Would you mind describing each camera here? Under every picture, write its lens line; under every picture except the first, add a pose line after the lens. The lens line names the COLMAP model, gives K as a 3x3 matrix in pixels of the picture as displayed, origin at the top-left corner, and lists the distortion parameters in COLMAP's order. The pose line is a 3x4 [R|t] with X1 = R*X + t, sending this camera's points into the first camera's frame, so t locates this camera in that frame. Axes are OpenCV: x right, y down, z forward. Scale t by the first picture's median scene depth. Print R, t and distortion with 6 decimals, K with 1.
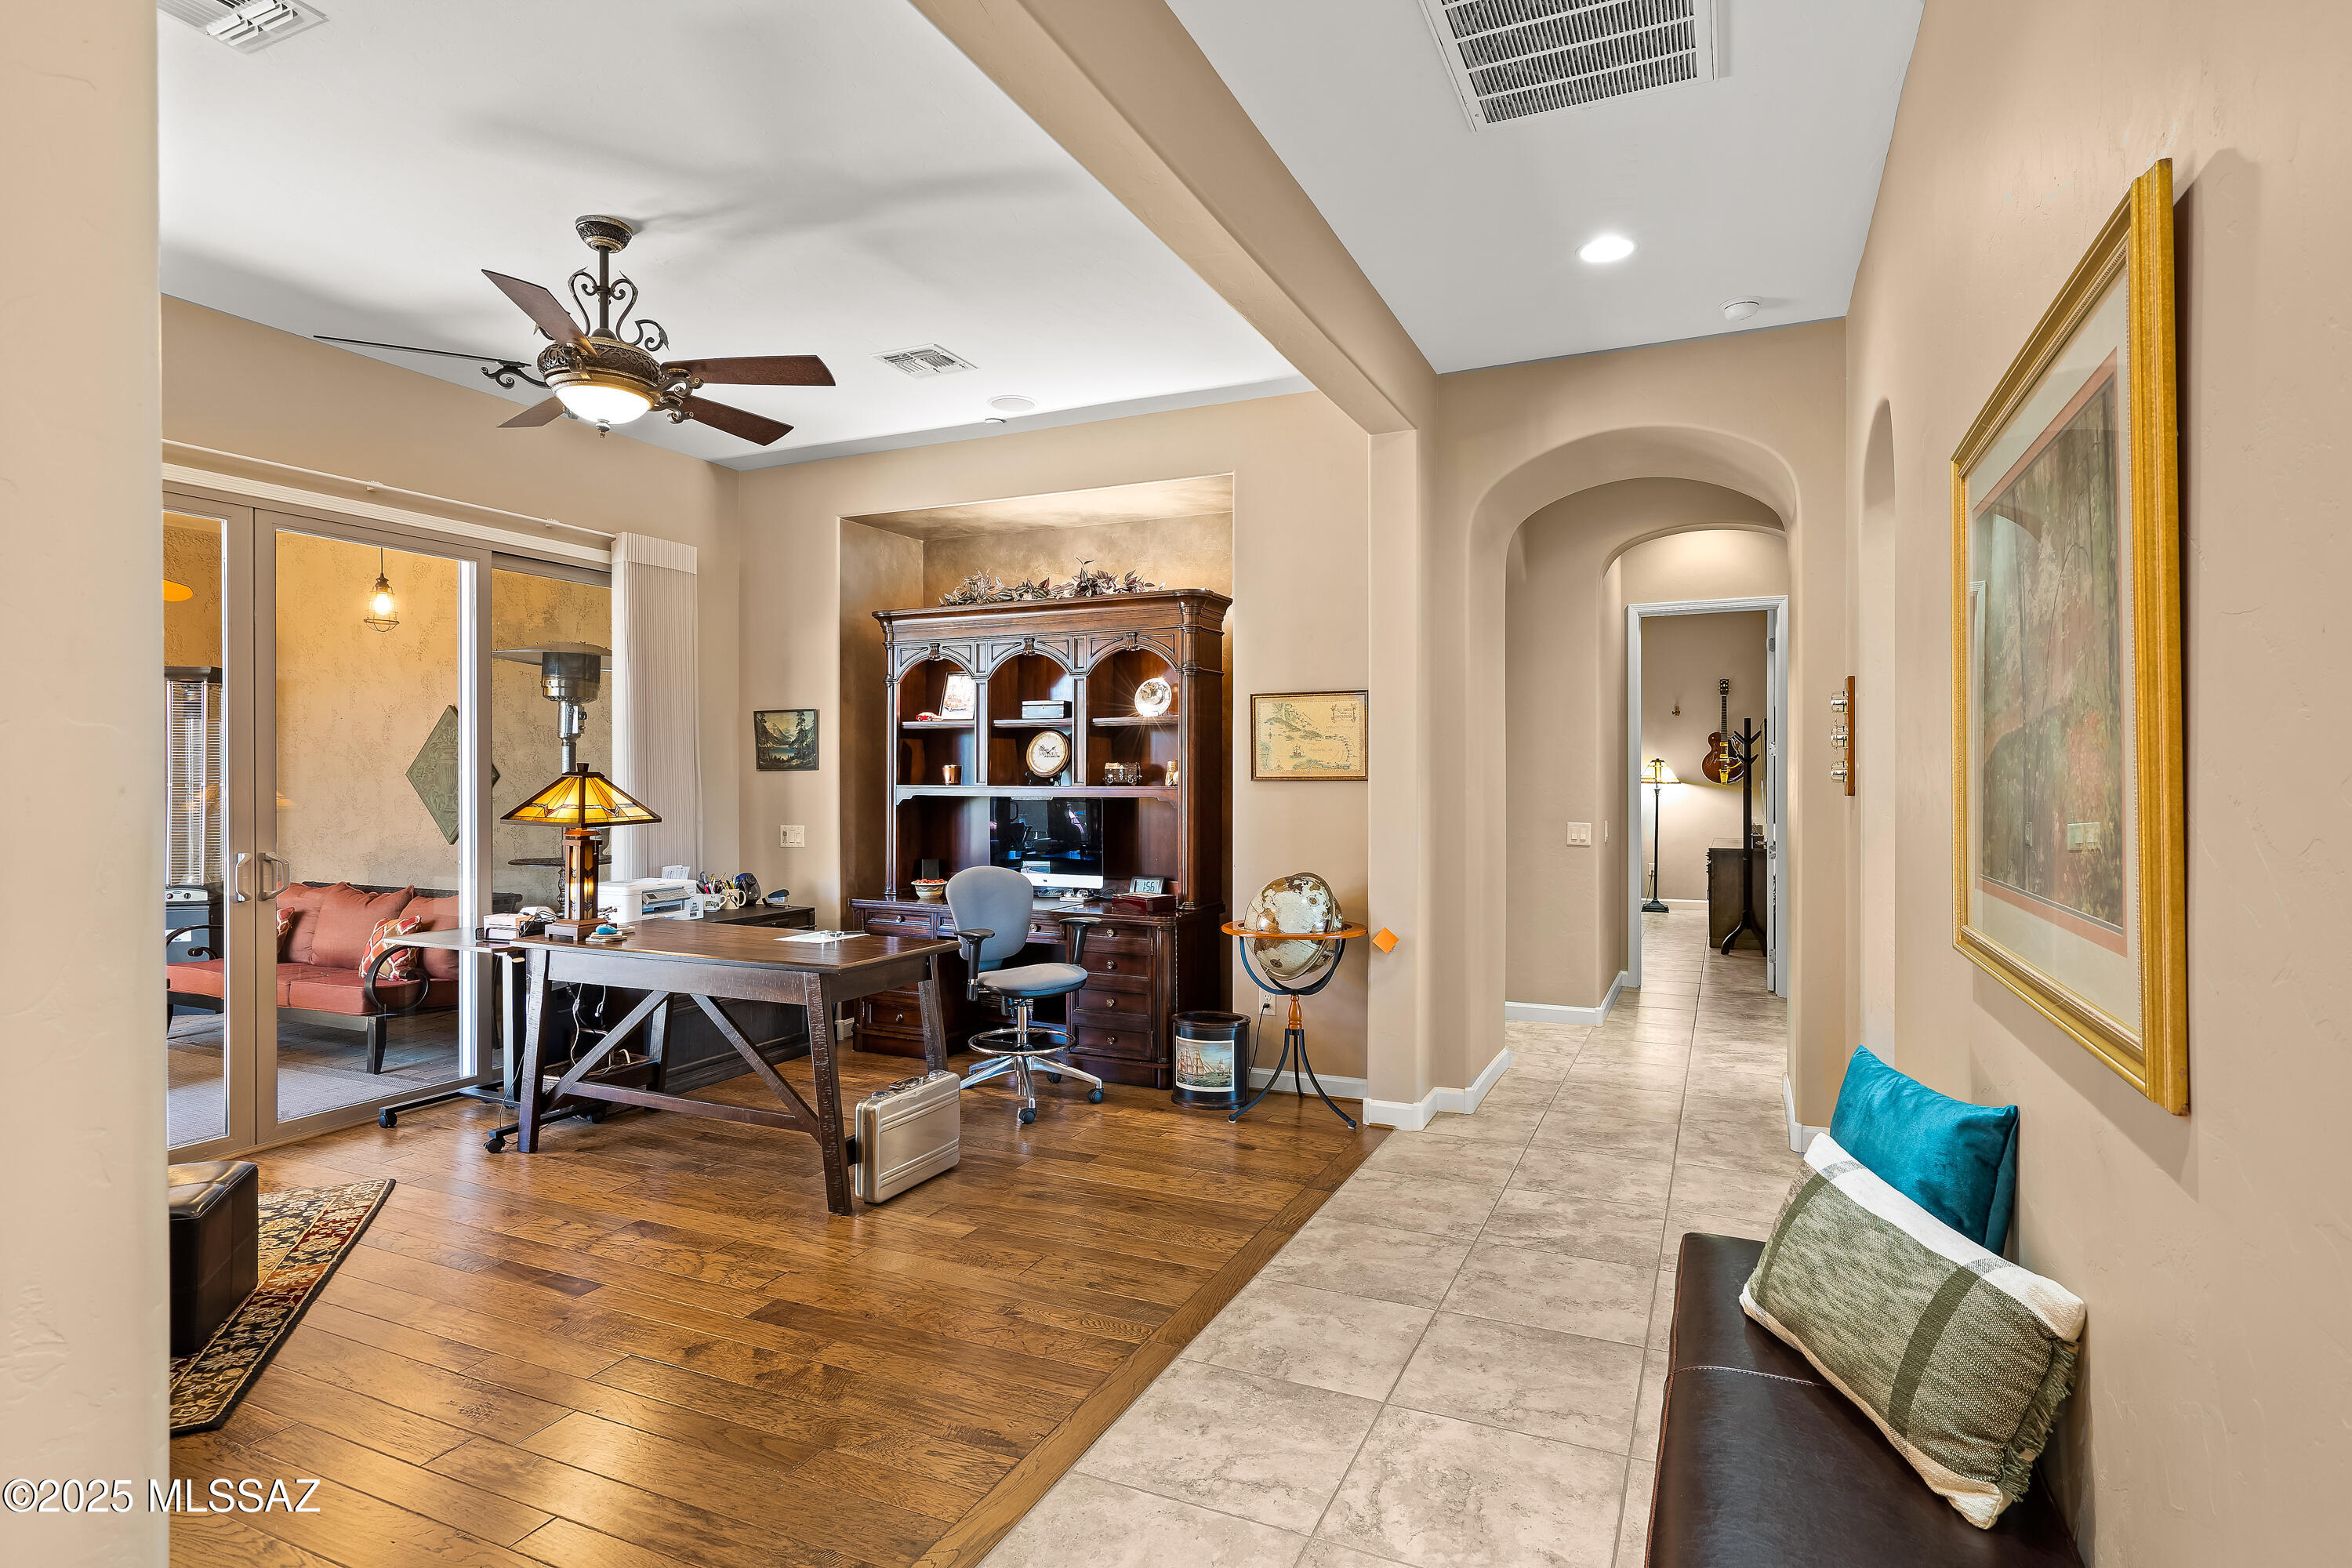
lens RADIAL K [[1201.3, 0, 1183.4], [0, 1201.3, 781.1], [0, 0, 1]] dist [0.019986, 0.000330]
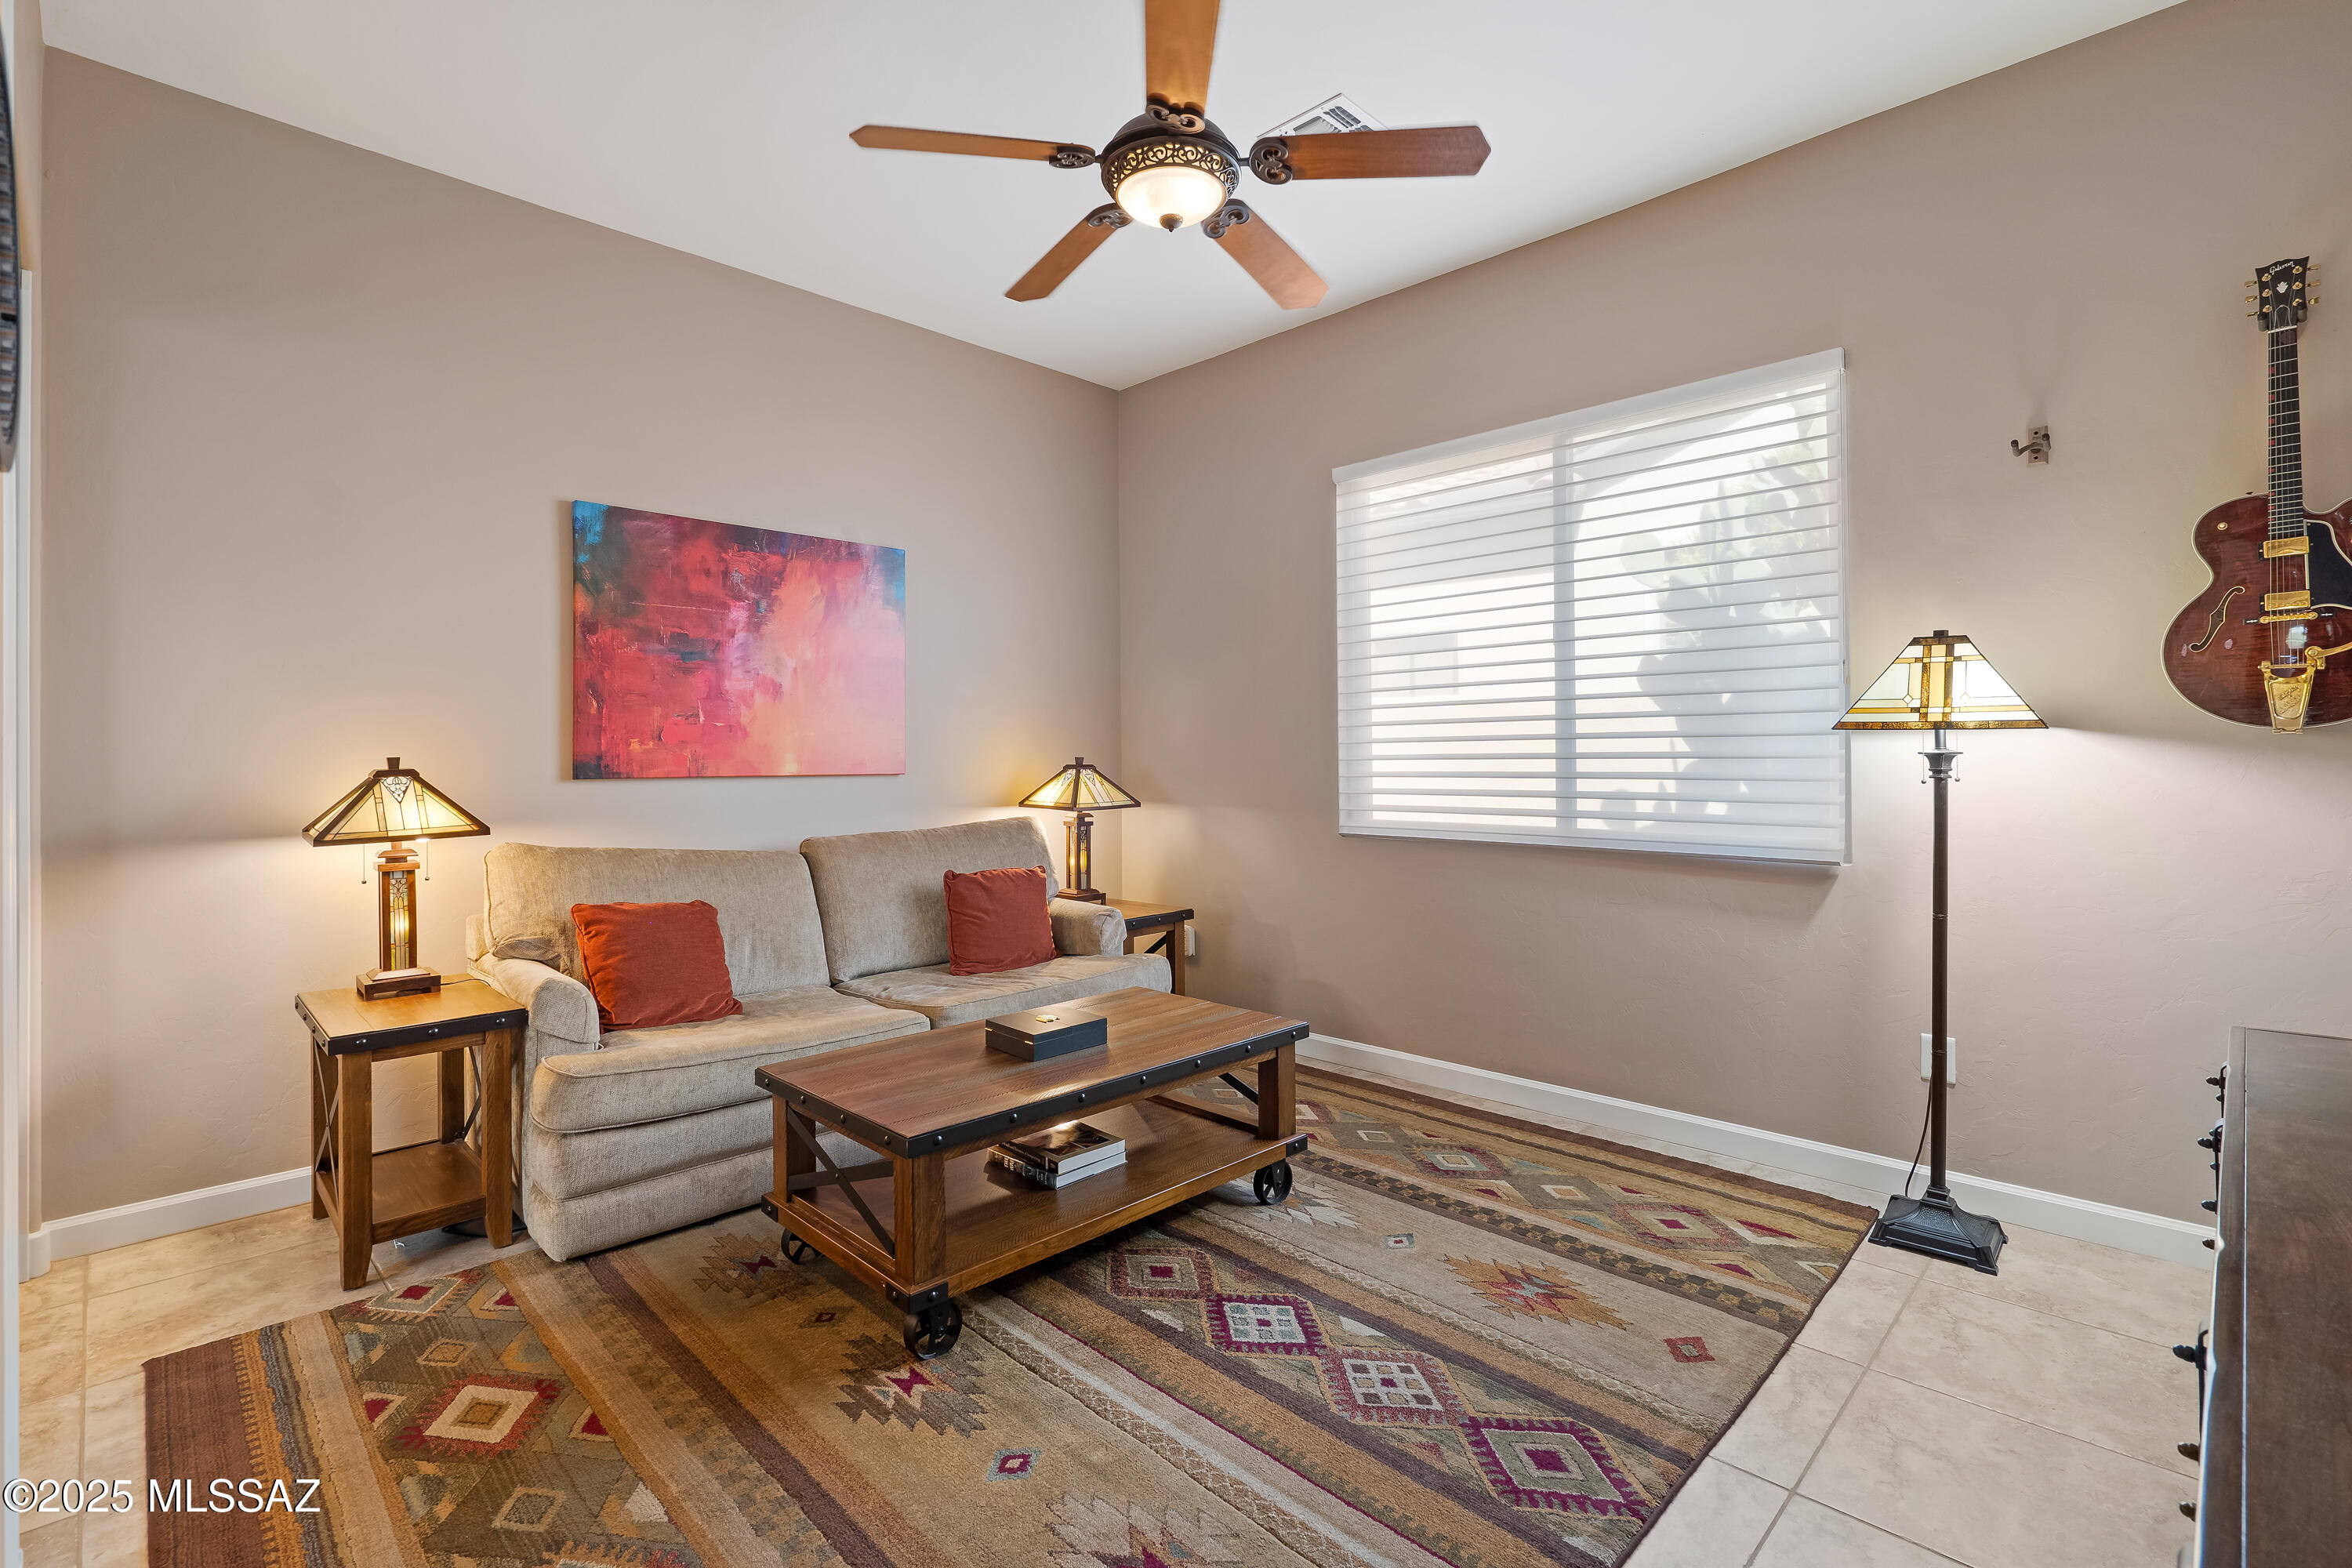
lens RADIAL K [[1082.8, 0, 1175.1], [0, 1082.8, 763.9], [0, 0, 1]] dist [-0.004545, 0.002192]
pose [[0.932773, -0.007125, -0.360394, 0.294822], [0.004117, 0.999950, -0.009113, 0.009183], [0.360441, 0.007016, 0.932756, 0.664517]]
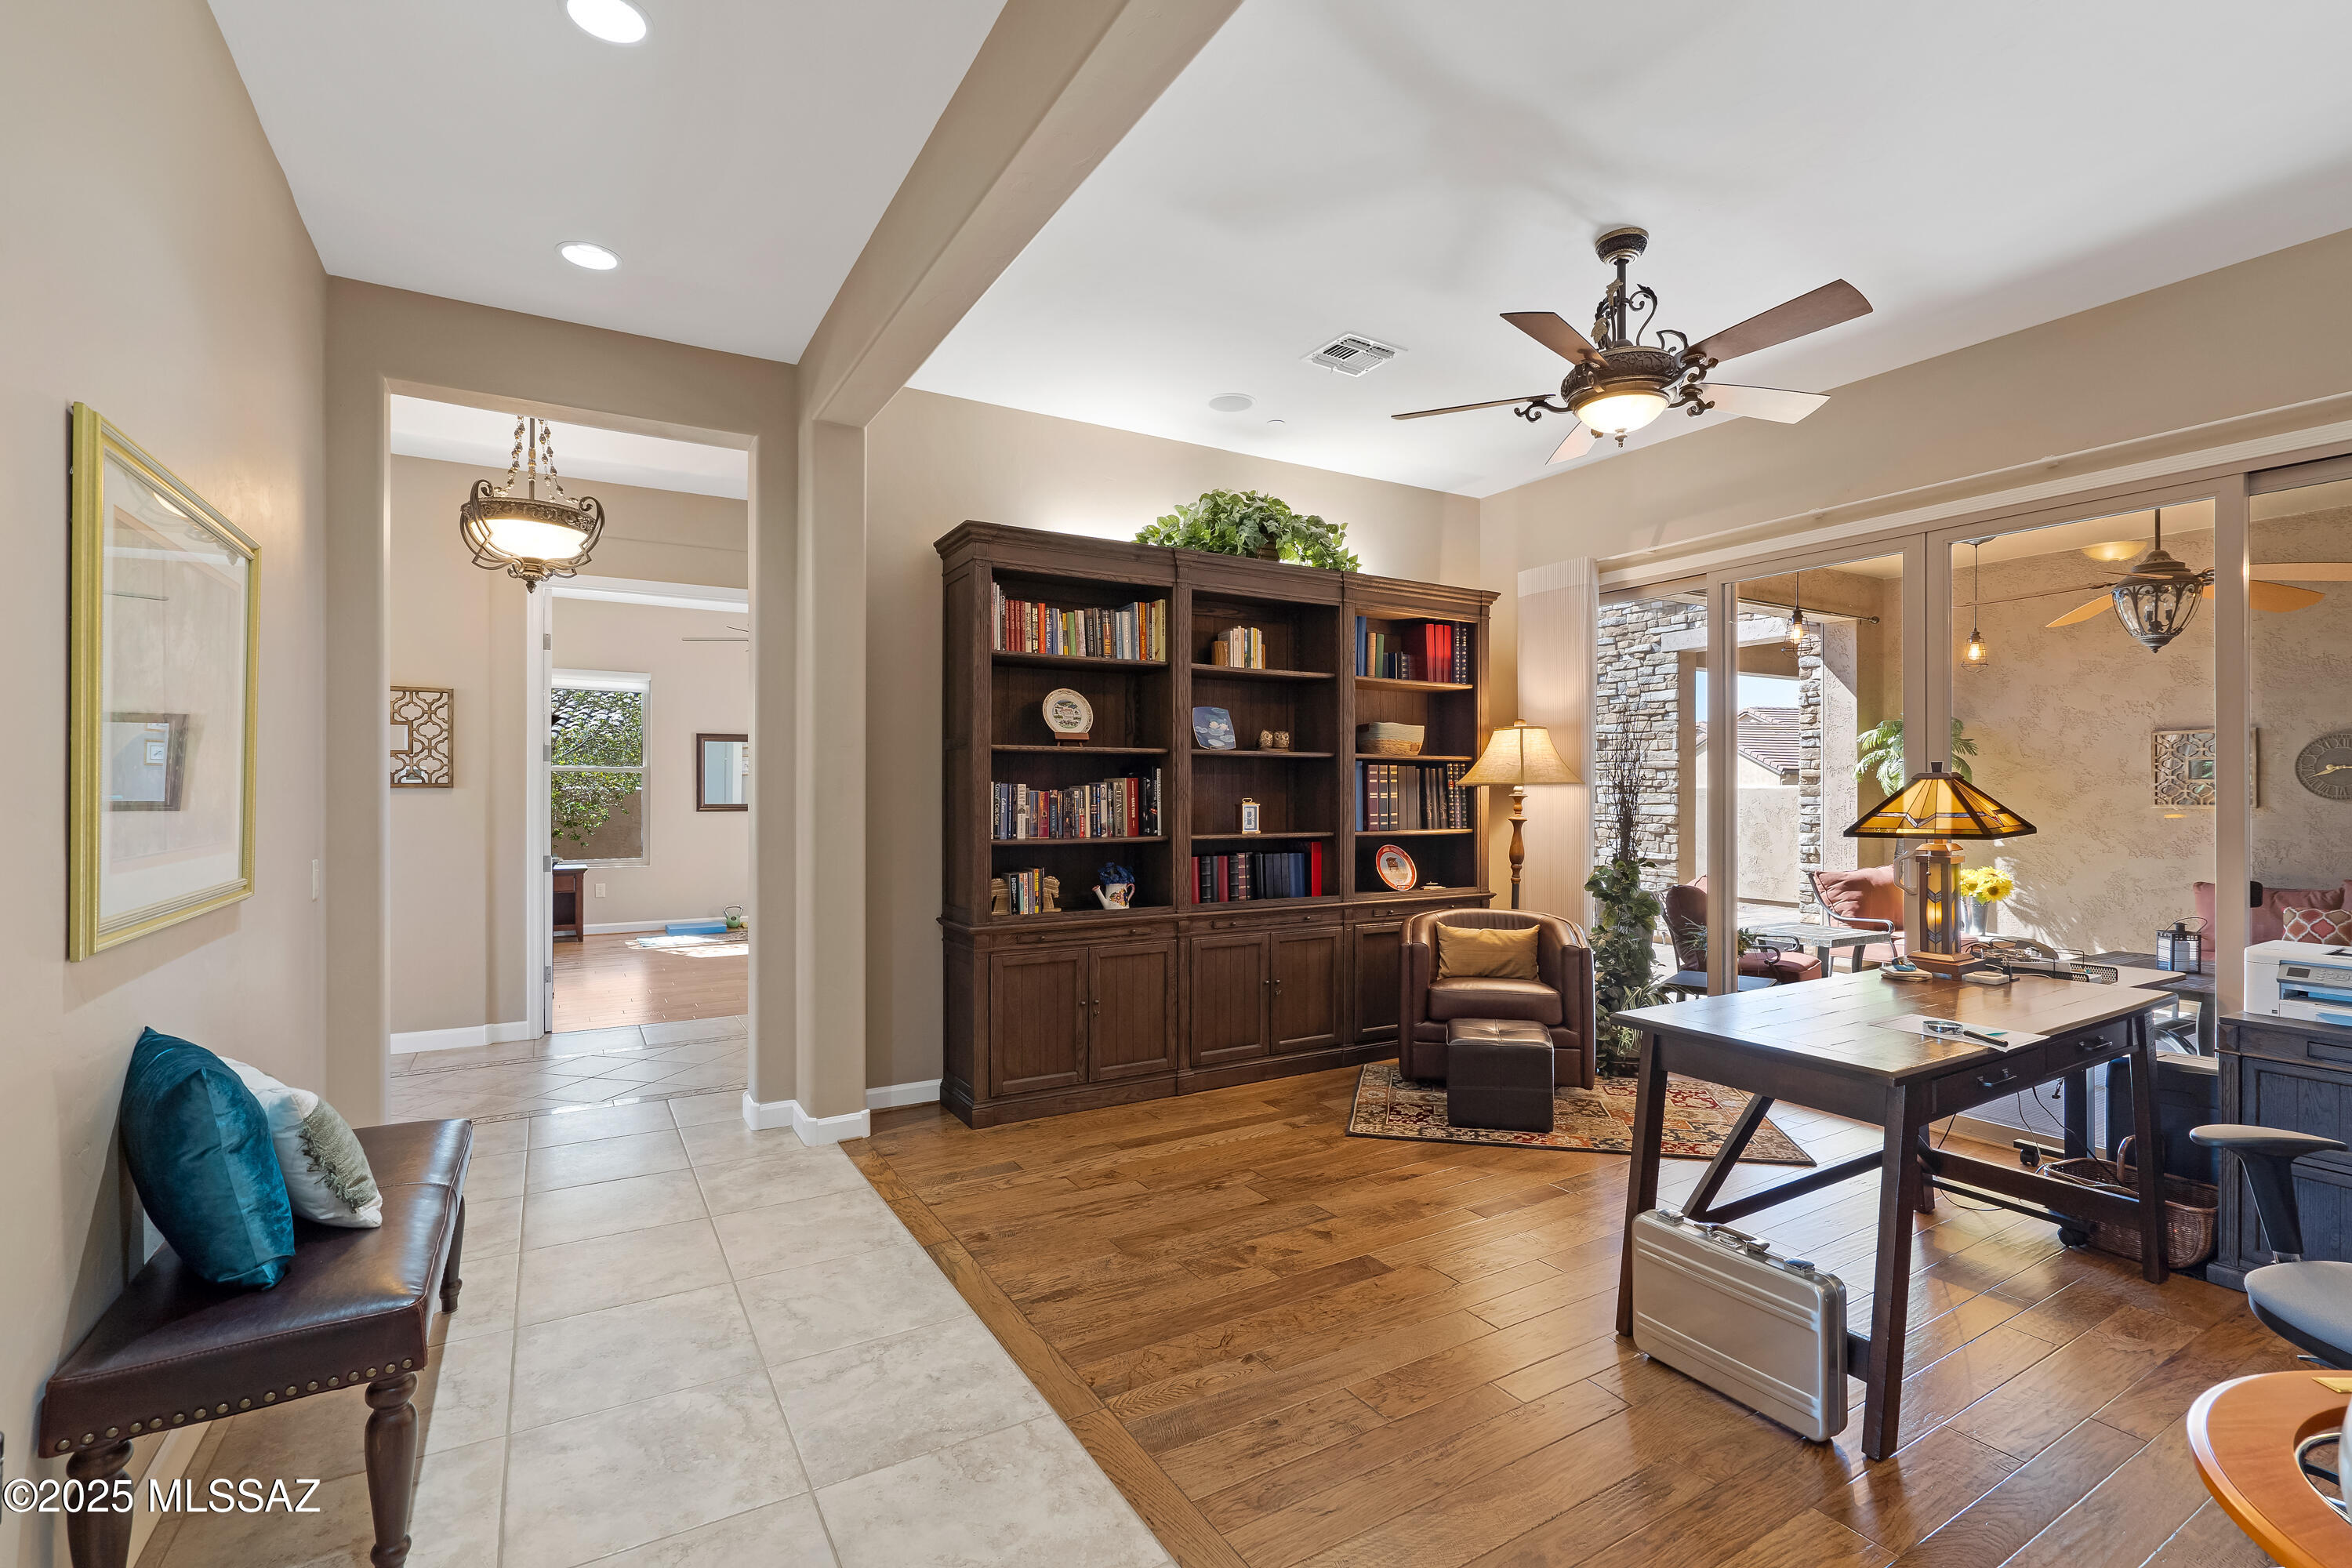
lens RADIAL K [[1082.8, 0, 1190.5], [0, 1082.8, 788.9], [0, 0, 1]] dist [-0.004545, 0.002192]
pose [[-0.571412, -0.003775, -0.820655, 0.643303], [-0.005497, 0.999985, -0.000773, 0.012222], [0.820645, 0.004069, -0.571424, 1.649821]]
